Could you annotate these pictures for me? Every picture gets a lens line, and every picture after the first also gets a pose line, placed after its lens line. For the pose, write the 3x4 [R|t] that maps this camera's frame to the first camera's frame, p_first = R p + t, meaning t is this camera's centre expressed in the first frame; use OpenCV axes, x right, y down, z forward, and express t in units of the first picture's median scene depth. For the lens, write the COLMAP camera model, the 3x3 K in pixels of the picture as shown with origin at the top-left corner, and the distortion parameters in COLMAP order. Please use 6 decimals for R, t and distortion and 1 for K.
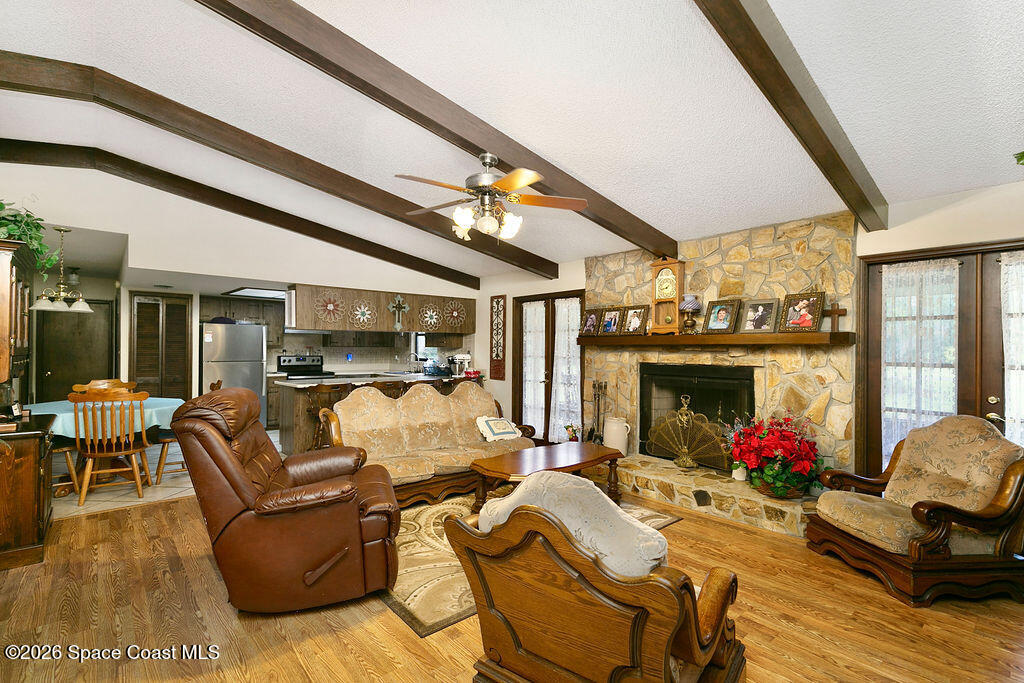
lens RADIAL K [[462.9, 0, 512.0], [0, 462.9, 341.5], [0, 0, 1]] dist [0.004132, 0.000047]
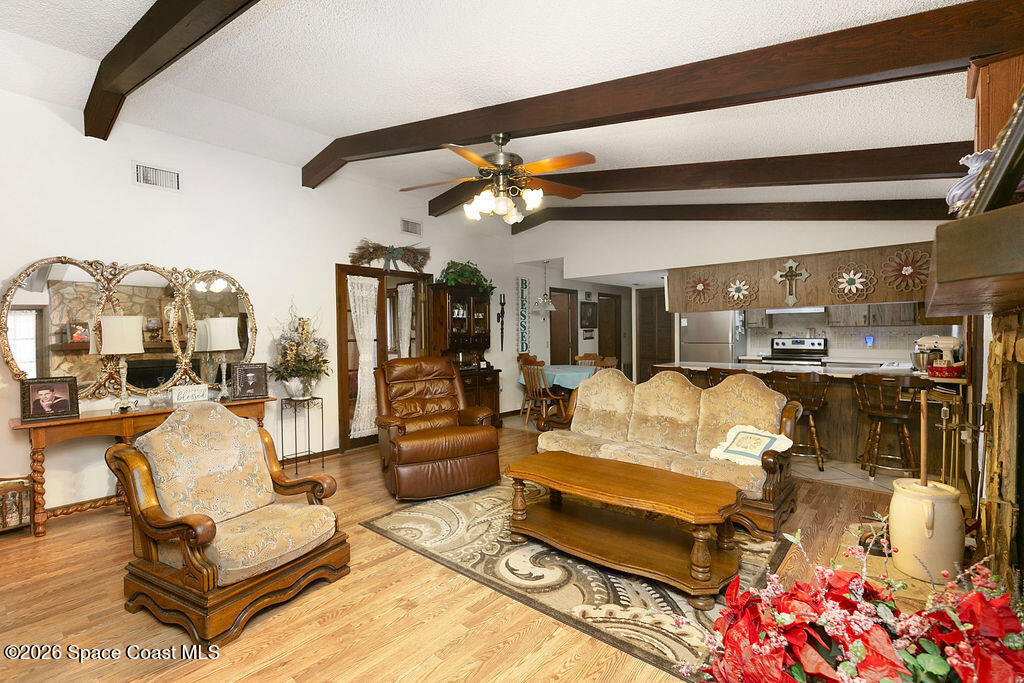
lens RADIAL K [[471.9, 0, 512.0], [0, 471.9, 341.5], [0, 0, 1]] dist [0.024529, 0.000108]
pose [[0.143160, 0.011985, -0.989627, 0.619223], [0.027229, 0.999500, 0.016044, 0.013150], [0.989325, -0.029243, 0.142763, 0.572642]]
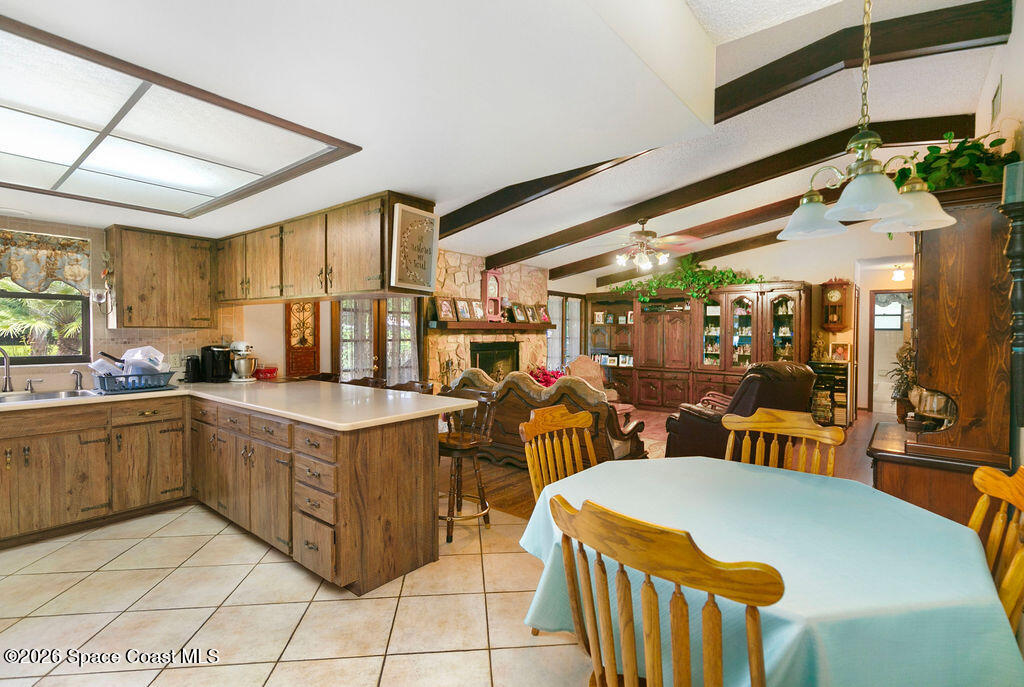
lens RADIAL K [[482.4, 0, 512.0], [0, 482.4, 343.5], [0, 0, 1]] dist [0.000242, -0.000002]
pose [[-0.158212, -0.032432, 0.986872, -1.130424], [-0.024133, 0.999289, 0.028971, 0.007471], [-0.987110, -0.019233, -0.158882, 1.138985]]
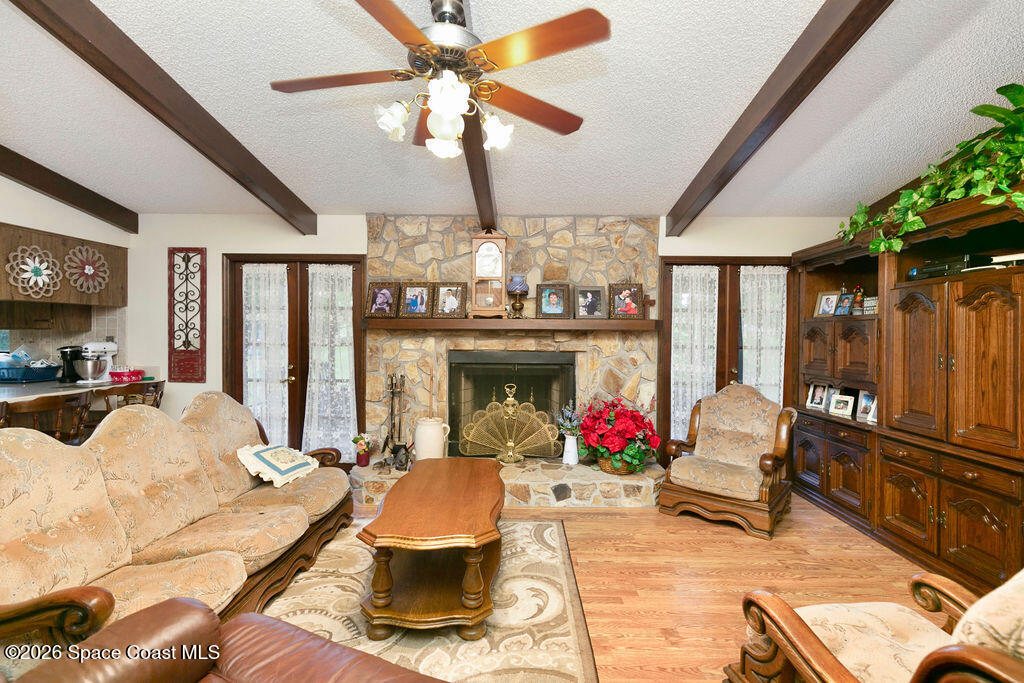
lens RADIAL K [[462.9, 0, 512.0], [0, 462.9, 341.5], [0, 0, 1]] dist [0.004132, 0.000047]
pose [[0.672772, -0.015376, 0.739690, -0.282887], [-0.014516, 0.999317, 0.033975, -0.000611], [-0.739708, -0.033595, 0.672089, 0.358069]]
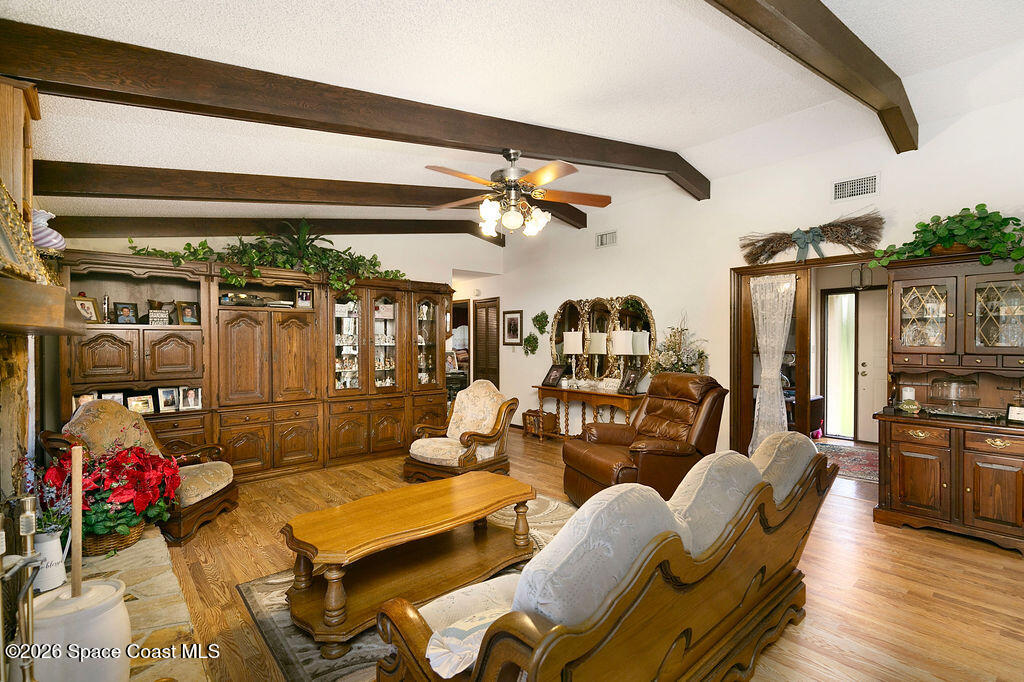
lens RADIAL K [[462.9, 0, 512.0], [0, 462.9, 341.0], [0, 0, 1]] dist [0.004132, 0.000047]
pose [[-0.999976, -0.005851, -0.003608, -0.033175], [-0.005789, 0.999841, -0.016866, 0.015503], [0.003706, -0.016845, -0.999851, 1.304106]]
